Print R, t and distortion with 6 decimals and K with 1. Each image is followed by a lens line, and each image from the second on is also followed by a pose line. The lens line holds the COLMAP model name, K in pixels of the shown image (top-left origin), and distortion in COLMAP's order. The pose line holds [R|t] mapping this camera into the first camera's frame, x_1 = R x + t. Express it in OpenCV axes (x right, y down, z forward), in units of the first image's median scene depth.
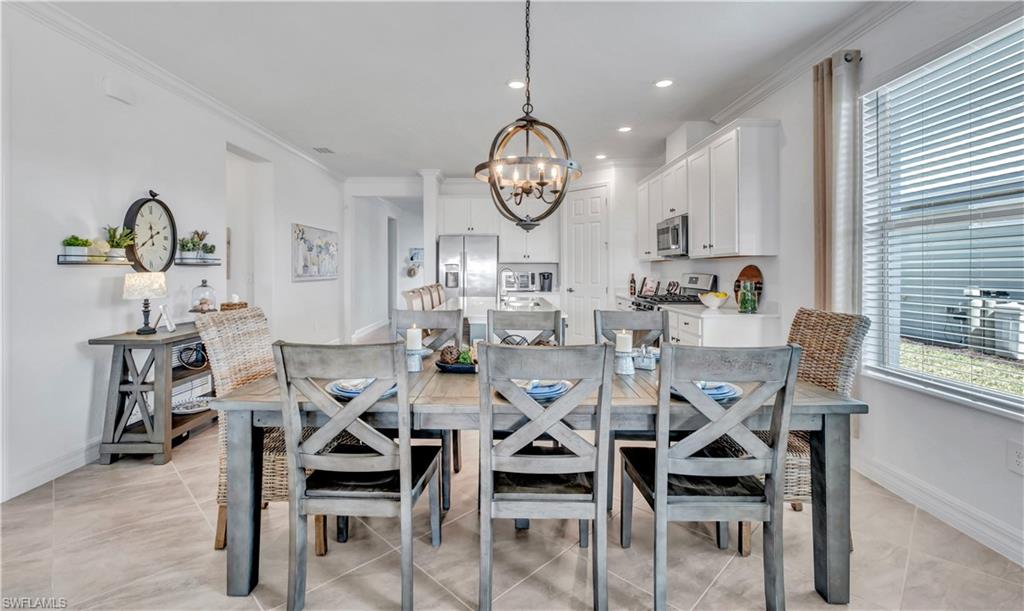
lens RADIAL K [[450.2, 0, 504.7], [0, 450.2, 270.8], [0, 0, 1]] dist [-0.002140, -0.000225]
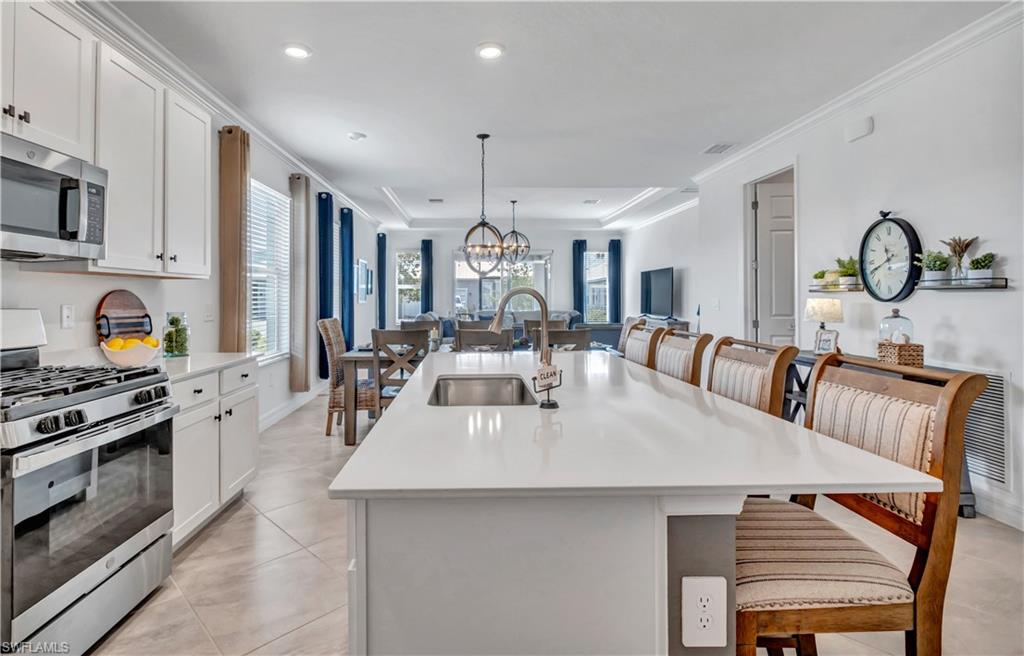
lens RADIAL K [[484.0, 0, 475.5], [0, 484.0, 295.4], [0, 0, 1]] dist [-0.011506, 0.000547]
pose [[-0.999996, 0.002474, 0.001401, 0.045479], [0.002468, 0.999987, -0.004395, -0.001438], [-0.001412, -0.004392, -0.999989, 1.670579]]
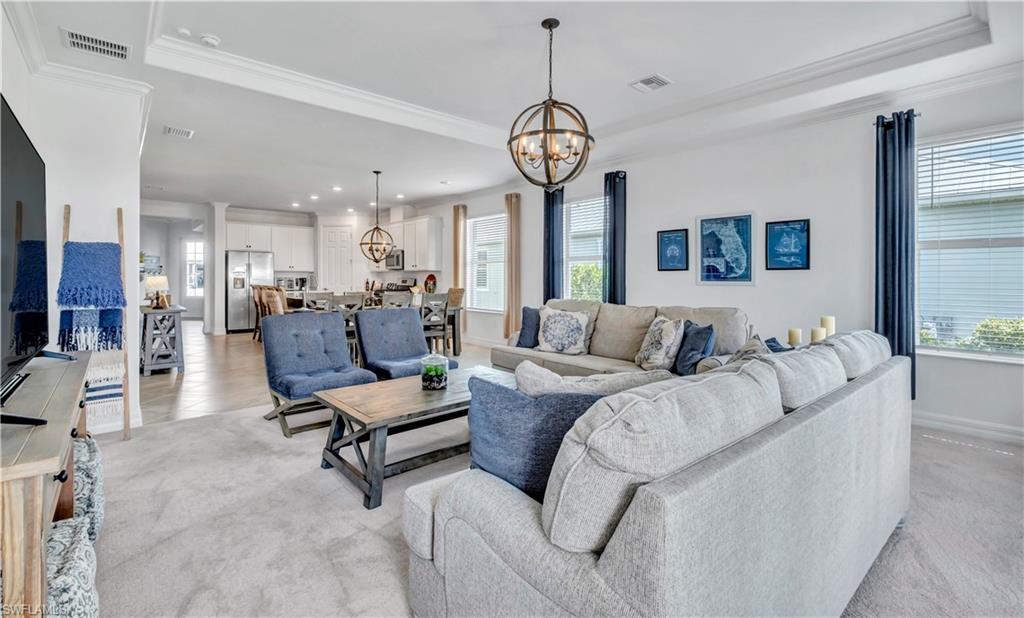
lens RADIAL K [[454.7, 0, 499.5], [0, 454.7, 276.9], [0, 0, 1]] dist [-0.001842, -0.000105]
pose [[0.765379, 0.003452, 0.643571, -0.703237], [-0.001538, 0.999993, -0.003534, 0.008057], [-0.643578, 0.001715, 0.765378, -1.038629]]
